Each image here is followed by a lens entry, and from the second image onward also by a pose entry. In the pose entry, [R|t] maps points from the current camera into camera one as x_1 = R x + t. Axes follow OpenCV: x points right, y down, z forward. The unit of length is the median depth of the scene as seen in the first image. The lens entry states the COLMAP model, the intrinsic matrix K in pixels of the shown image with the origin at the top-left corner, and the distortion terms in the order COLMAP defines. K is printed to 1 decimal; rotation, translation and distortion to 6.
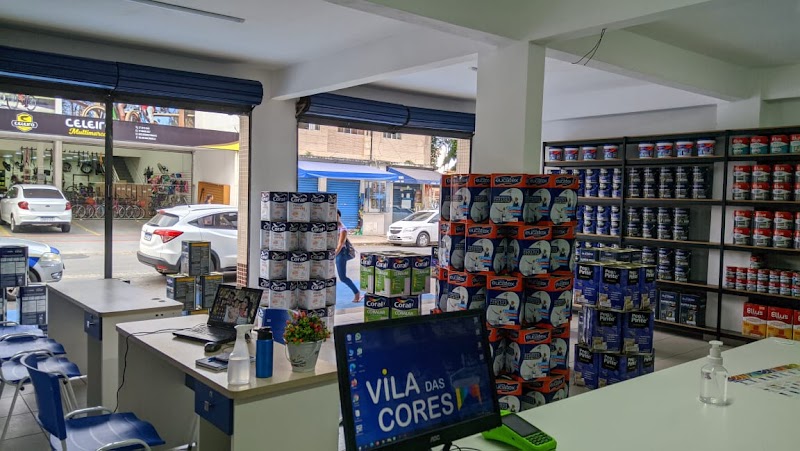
lens RADIAL K [[636.3, 0, 397.5], [0, 636.3, 227.6], [0, 0, 1]] dist [0.080270, -0.067257]
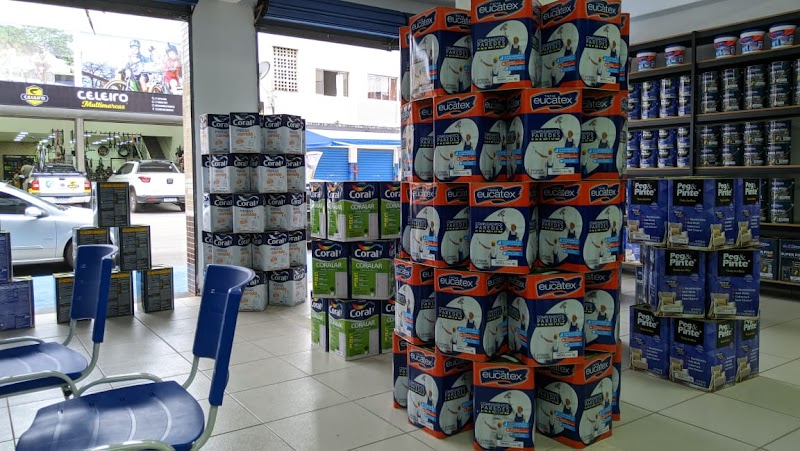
lens RADIAL K [[636.3, 0, 402.9], [0, 636.3, 219.5], [0, 0, 1]] dist [0.080270, -0.067257]
pose [[0.997084, -0.028444, -0.070819, 0.077272], [0.029579, 0.999449, 0.015033, 0.062471], [0.070353, -0.017084, 0.997376, 0.271017]]
